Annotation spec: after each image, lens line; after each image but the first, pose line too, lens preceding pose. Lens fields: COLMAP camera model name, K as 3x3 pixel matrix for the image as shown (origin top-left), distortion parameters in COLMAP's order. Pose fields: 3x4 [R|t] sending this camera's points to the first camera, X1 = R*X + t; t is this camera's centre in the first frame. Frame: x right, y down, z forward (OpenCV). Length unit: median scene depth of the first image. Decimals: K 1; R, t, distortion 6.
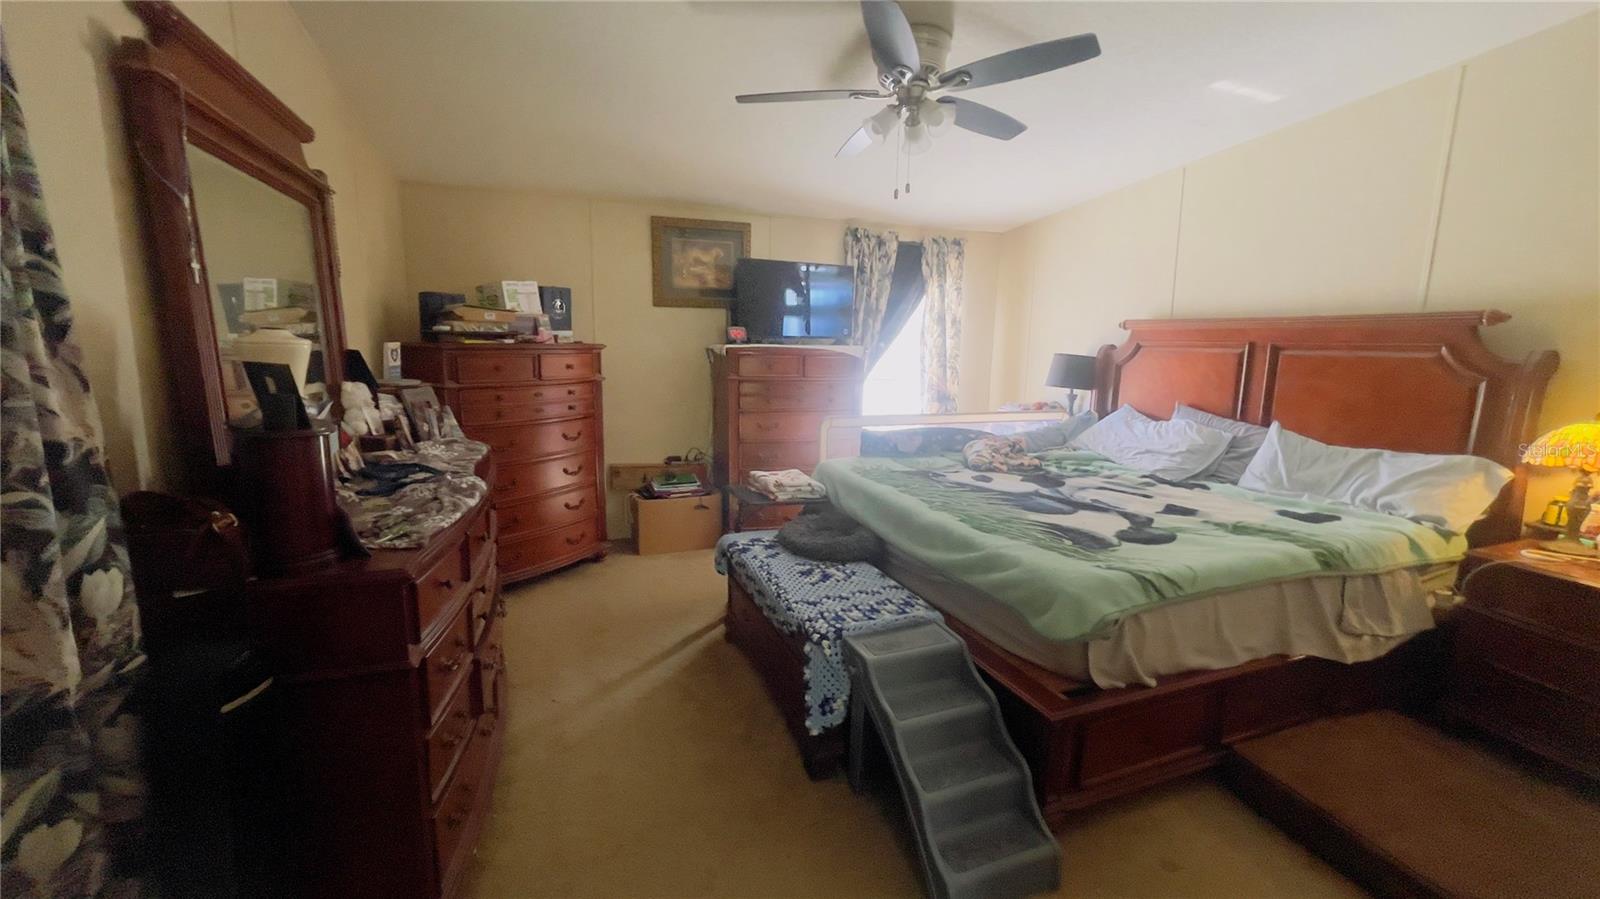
lens RADIAL K [[648.8, 0, 802.8], [0, 648.8, 451.5], [0, 0, 1]] dist [-0.005581, 0.002640]
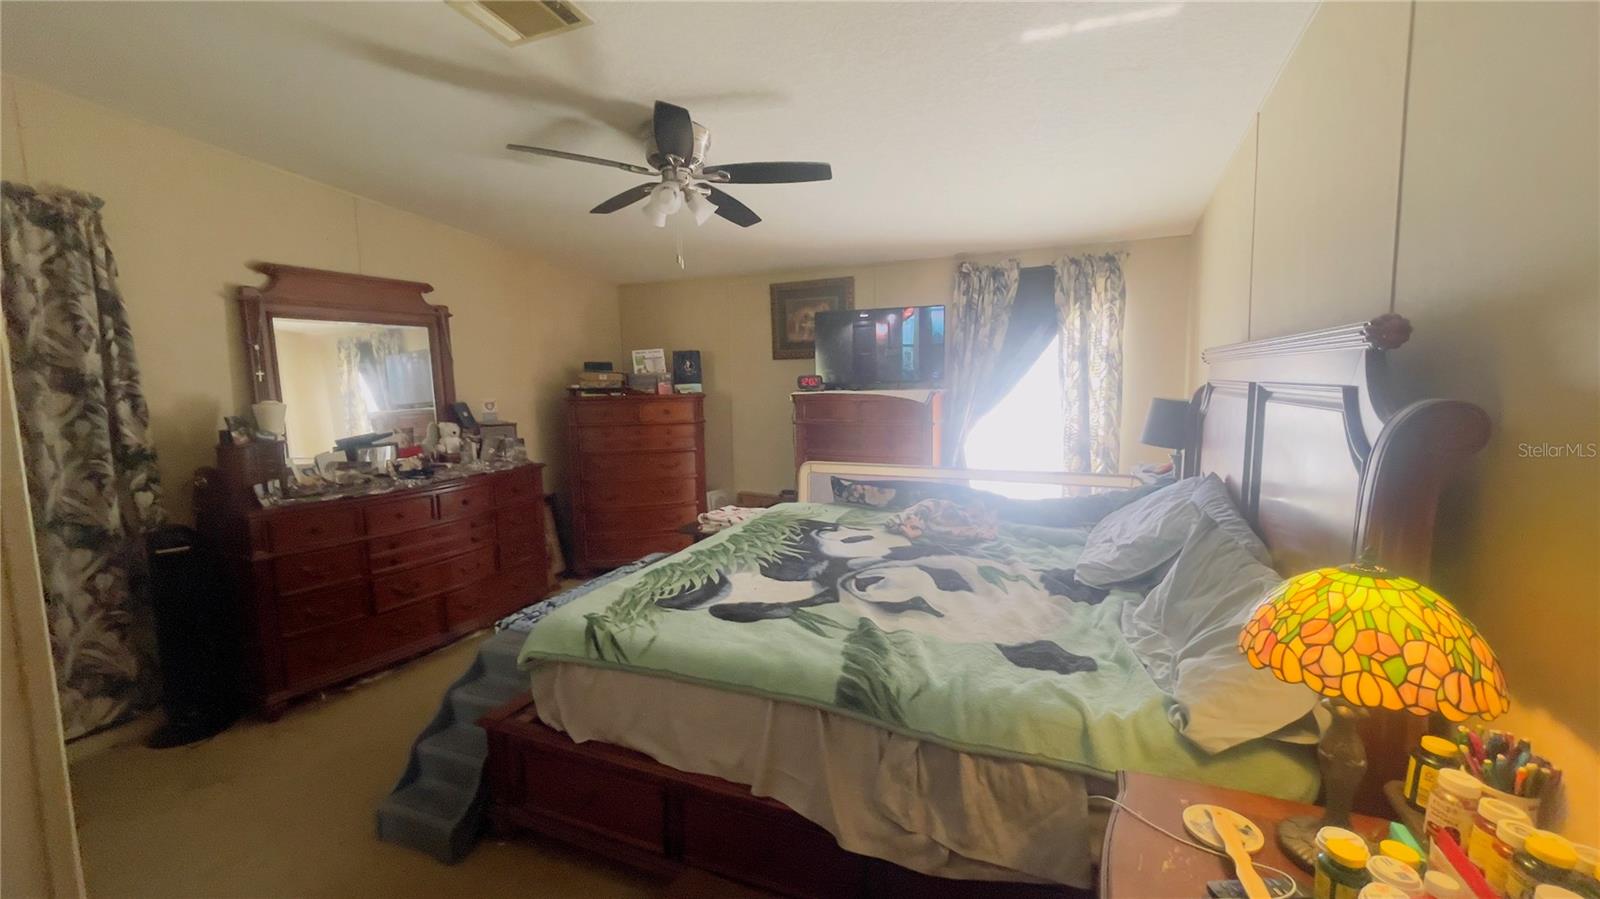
lens RADIAL K [[648.8, 0, 802.8], [0, 648.8, 453.3], [0, 0, 1]] dist [-0.005581, 0.002640]
pose [[0.712478, 0.051706, -0.699787, 0.716539], [-0.088759, 0.995912, -0.016783, -0.046454], [0.696059, 0.074070, 0.714154, 0.243304]]
